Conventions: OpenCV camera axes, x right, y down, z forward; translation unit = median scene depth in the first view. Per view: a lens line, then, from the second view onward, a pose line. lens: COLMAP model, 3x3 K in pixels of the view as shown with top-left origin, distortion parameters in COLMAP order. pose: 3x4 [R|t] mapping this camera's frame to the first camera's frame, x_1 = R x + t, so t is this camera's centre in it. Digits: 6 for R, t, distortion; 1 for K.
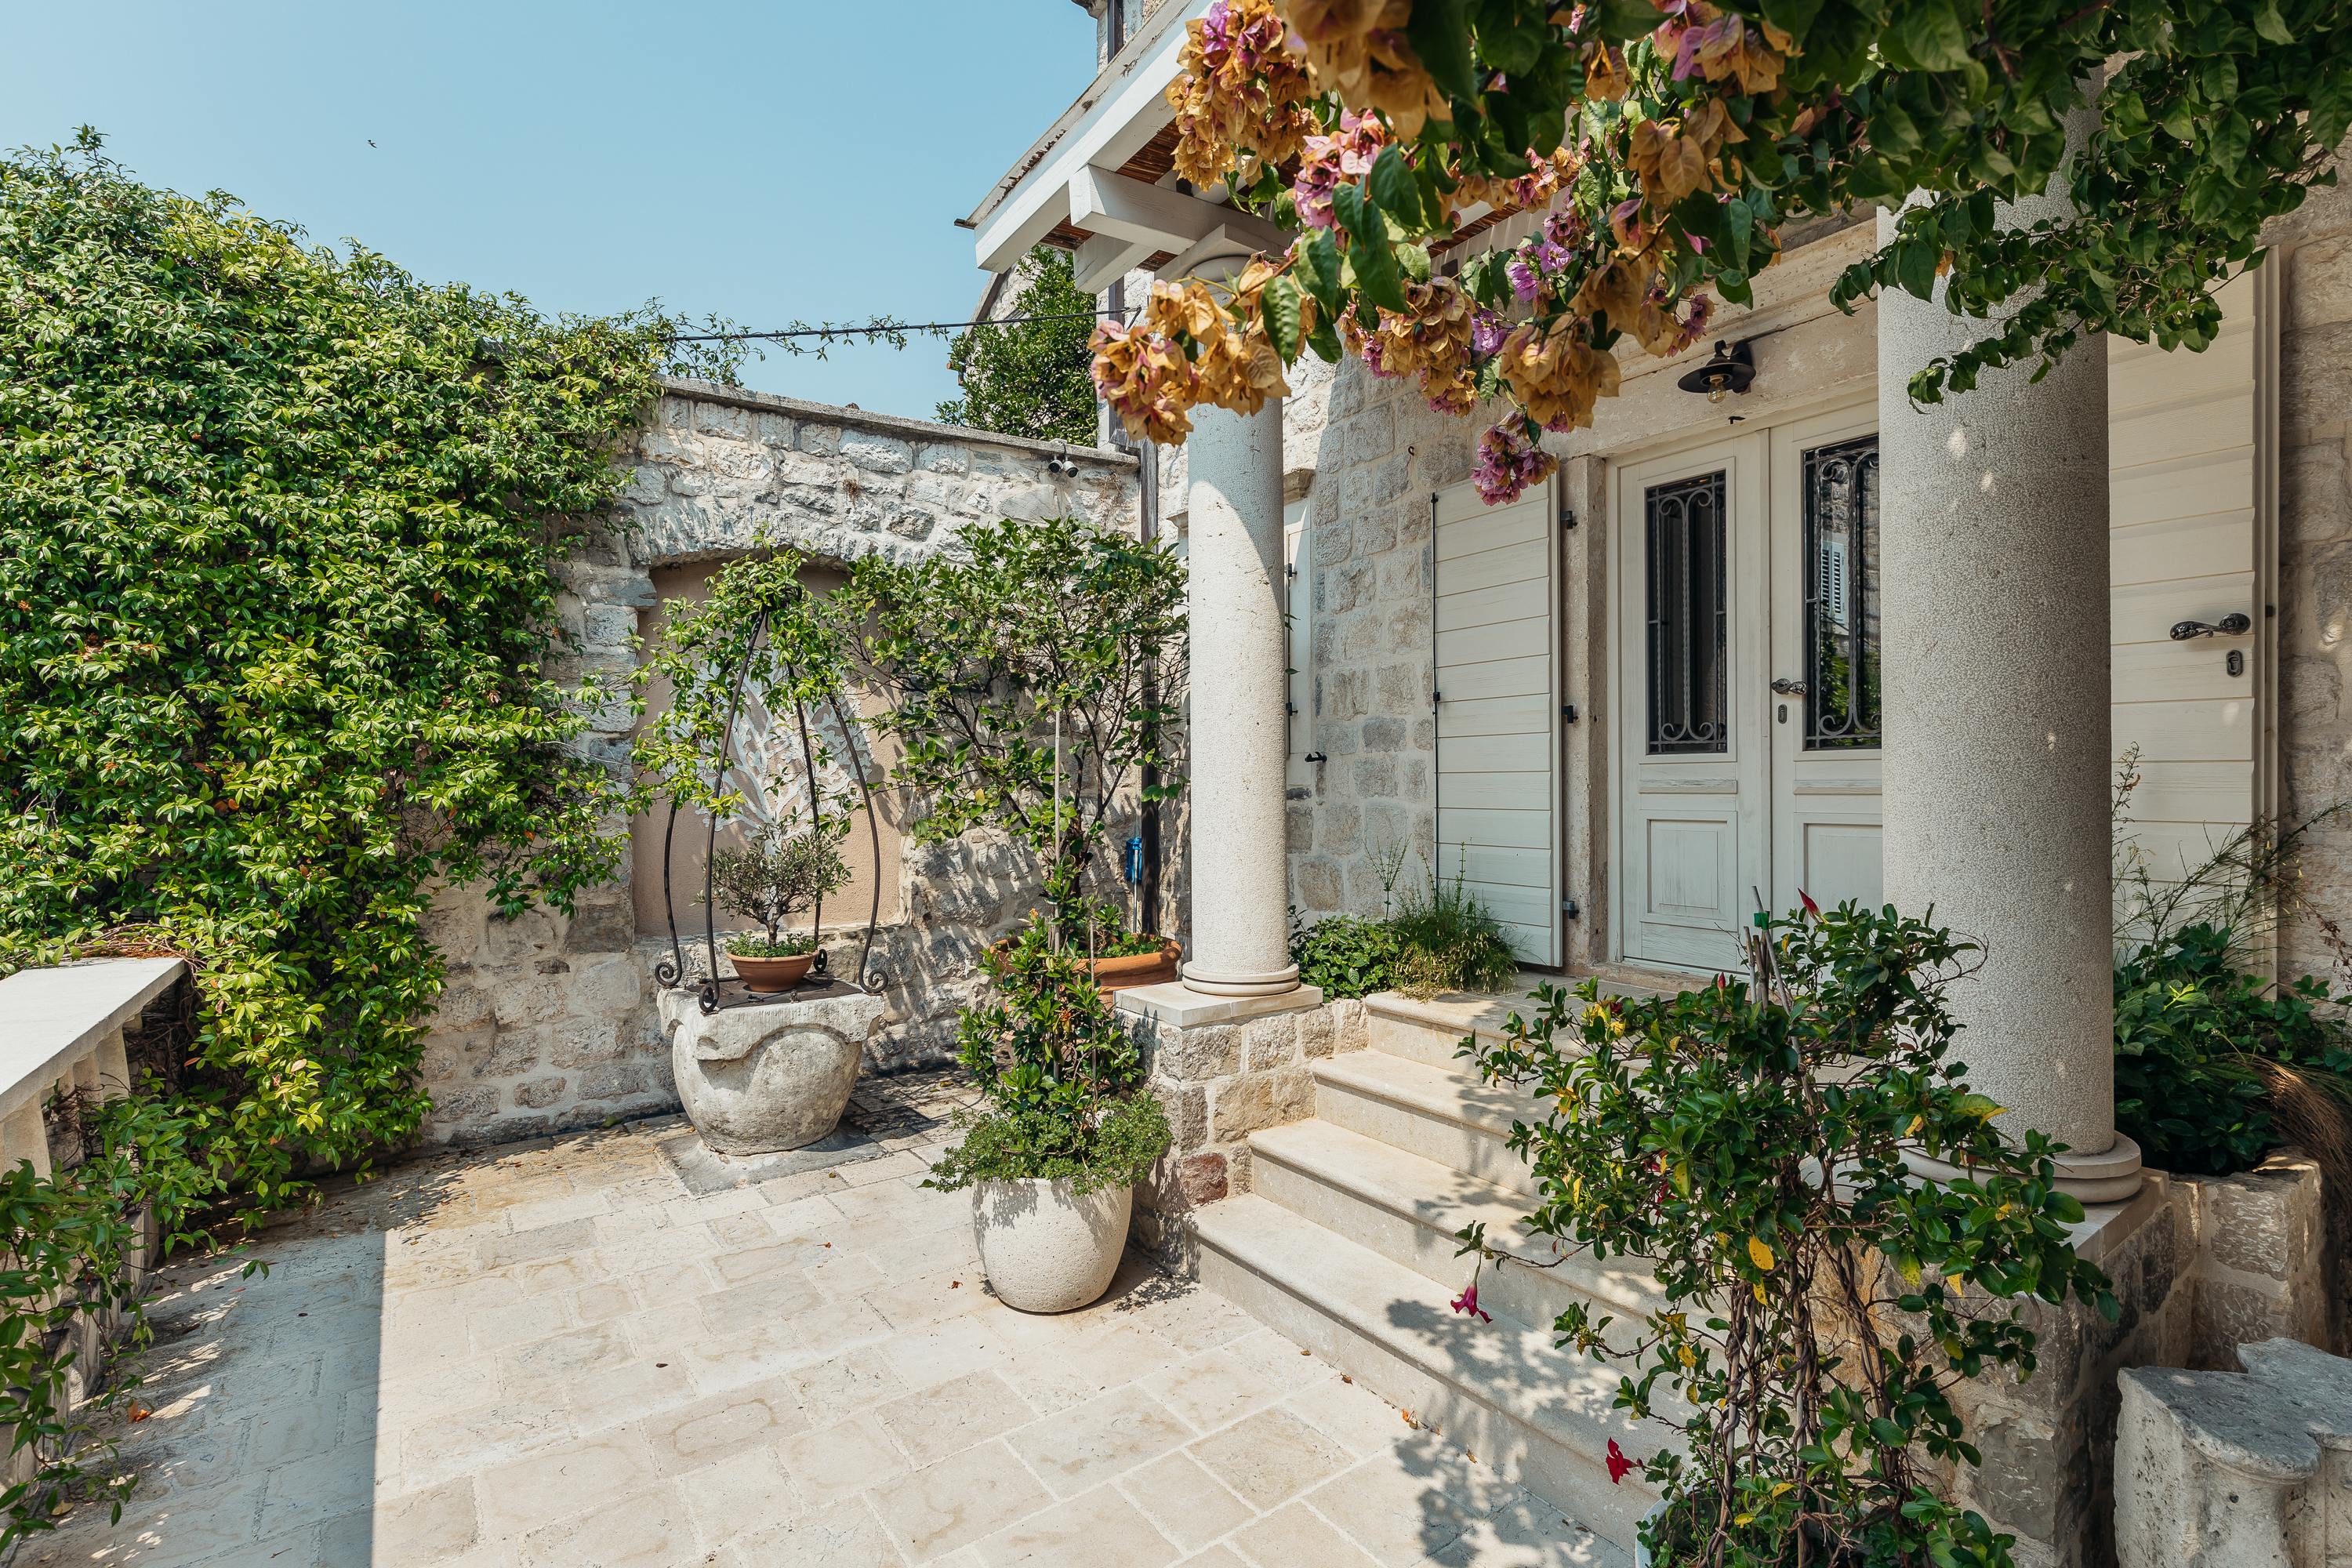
lens RADIAL K [[1062.1, 0, 1179.7], [0, 1062.1, 788.5], [0, 0, 1]] dist [-0.003914, -0.000772]
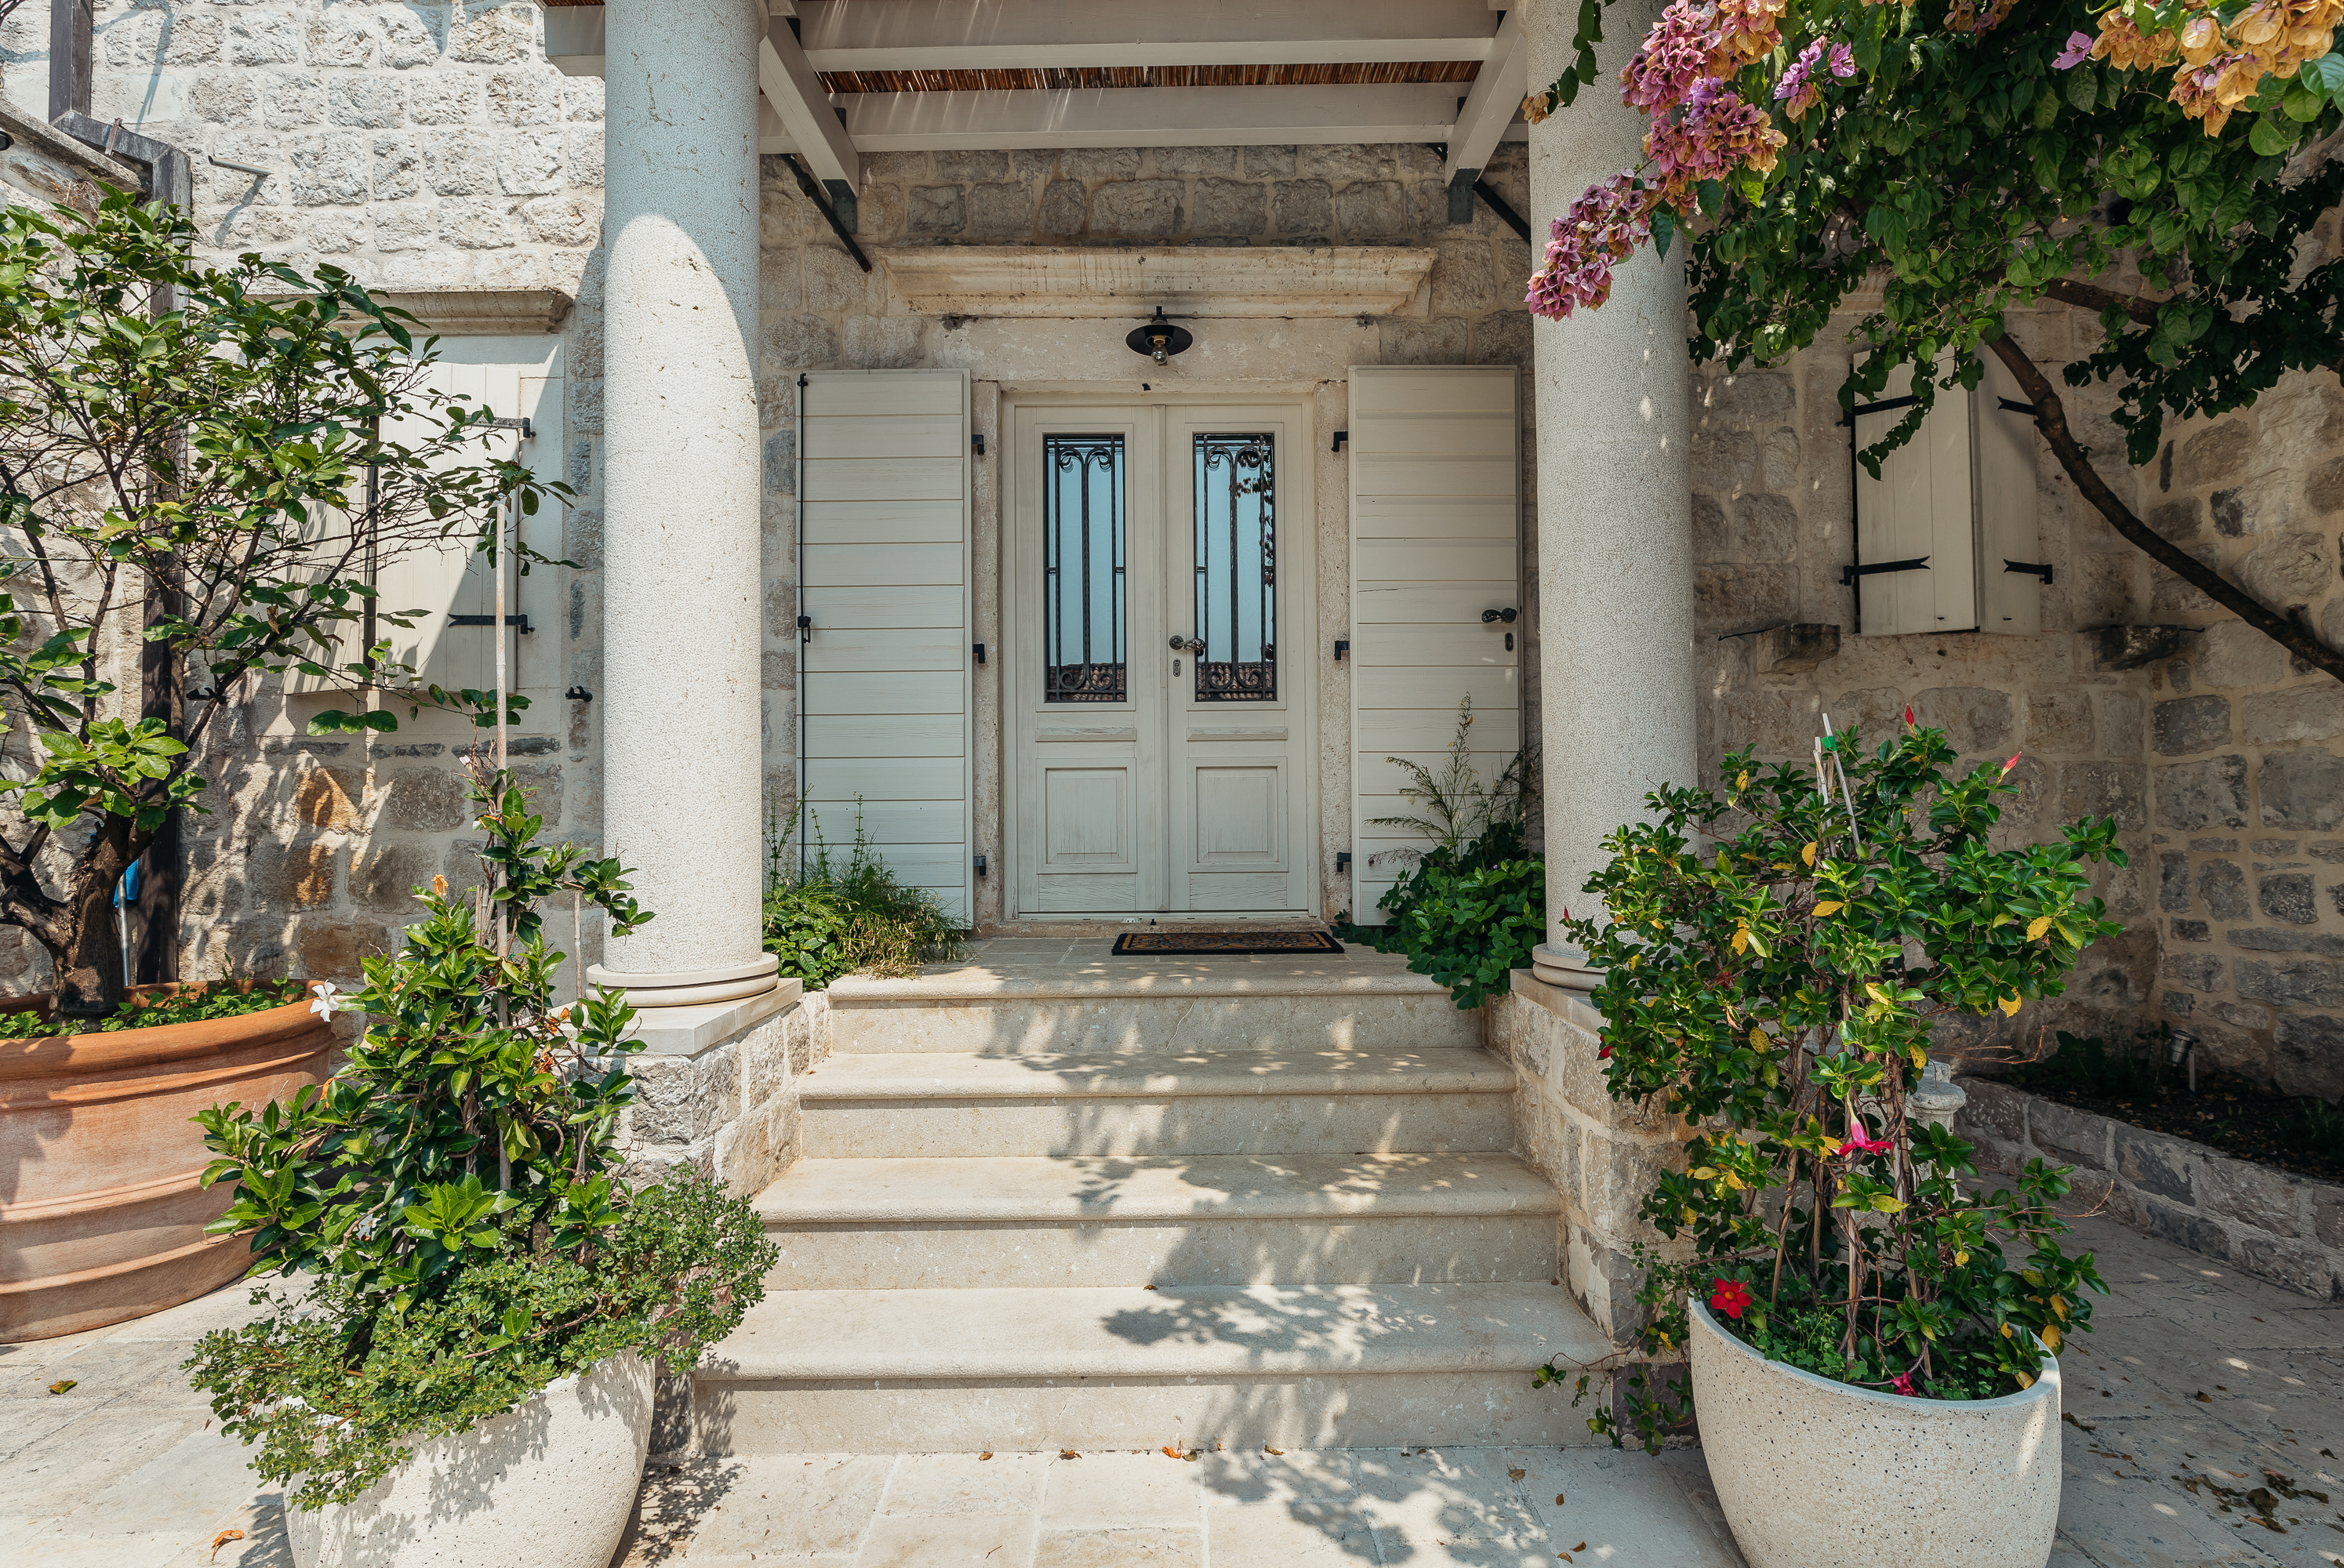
lens RADIAL K [[1058.4, 0, 1174.8], [0, 1058.4, 782.7], [0, 0, 1]] dist [-0.003914, -0.000772]
pose [[0.572777, 0.020716, 0.819450, -0.278210], [0.010019, 0.999429, -0.032268, 0.071481], [-0.819650, 0.026692, 0.572242, 0.329130]]
